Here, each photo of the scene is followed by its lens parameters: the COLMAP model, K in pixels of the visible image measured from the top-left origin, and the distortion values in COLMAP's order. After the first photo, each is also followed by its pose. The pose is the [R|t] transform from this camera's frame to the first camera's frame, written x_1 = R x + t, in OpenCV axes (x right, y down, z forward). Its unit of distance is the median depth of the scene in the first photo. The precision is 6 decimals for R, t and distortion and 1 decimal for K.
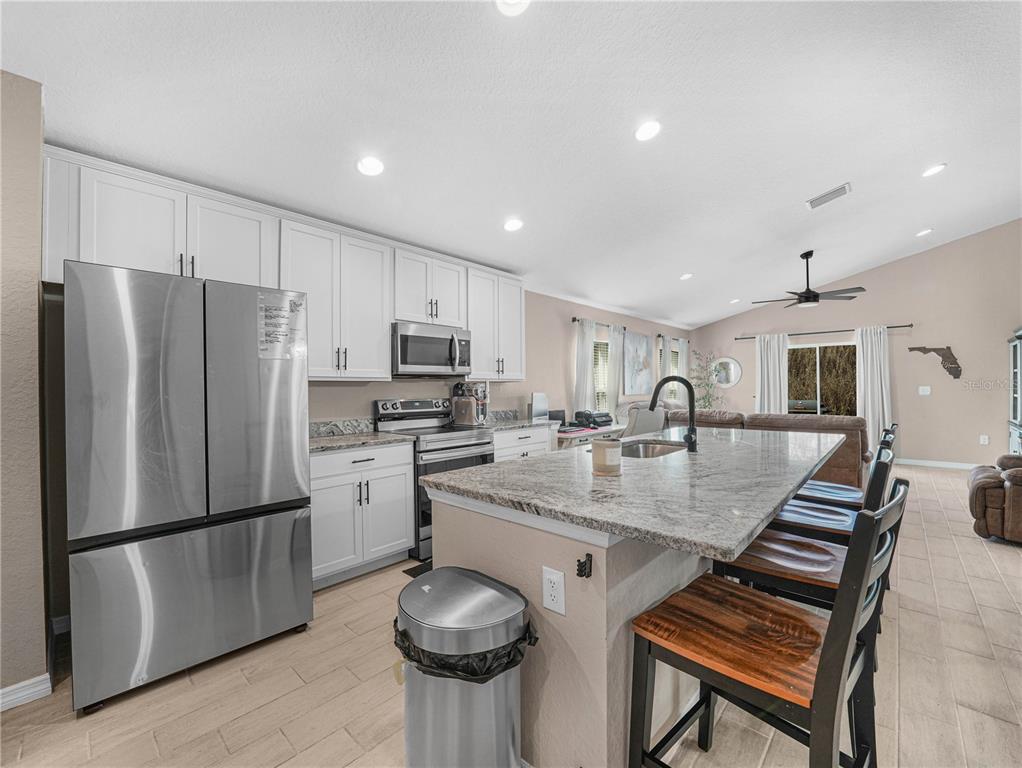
lens RADIAL K [[426.3, 0, 507.9], [0, 426.3, 387.5], [0, 0, 1]] dist [-0.020924, 0.000799]
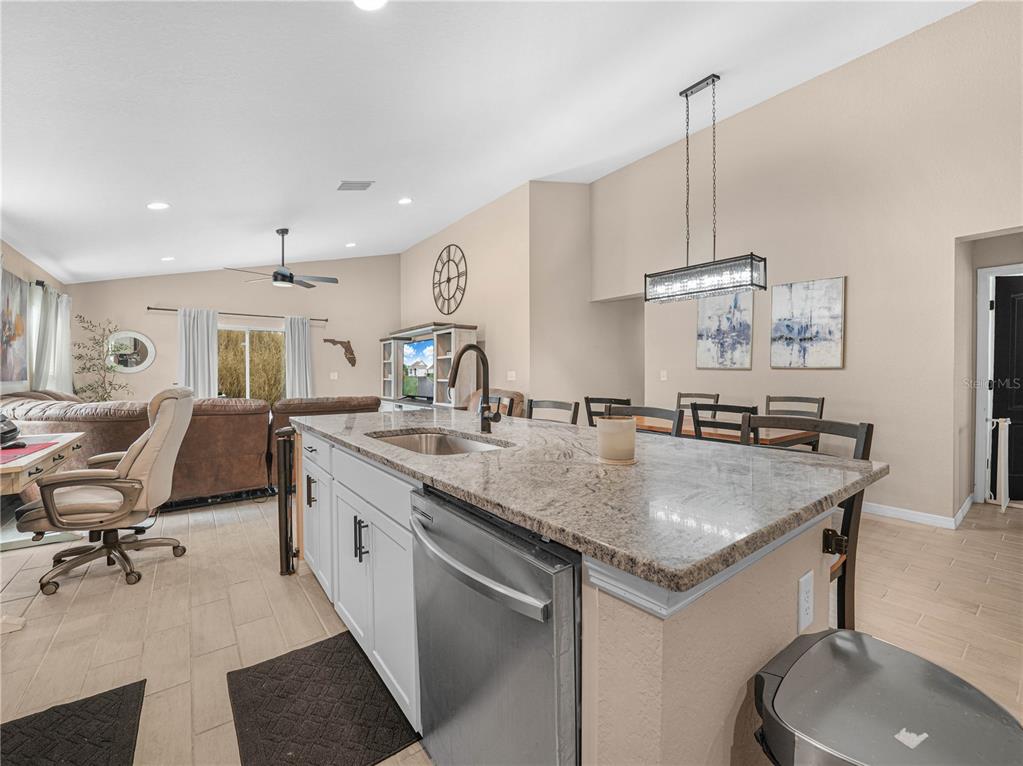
lens RADIAL K [[426.7, 0, 525.1], [0, 426.7, 378.3], [0, 0, 1]] dist [-0.020924, 0.000799]
pose [[0.157991, -0.001974, 0.987439, -0.266916], [-0.000200, 0.999998, 0.002031, 0.025884], [-0.987440, -0.000518, 0.157991, 0.552902]]
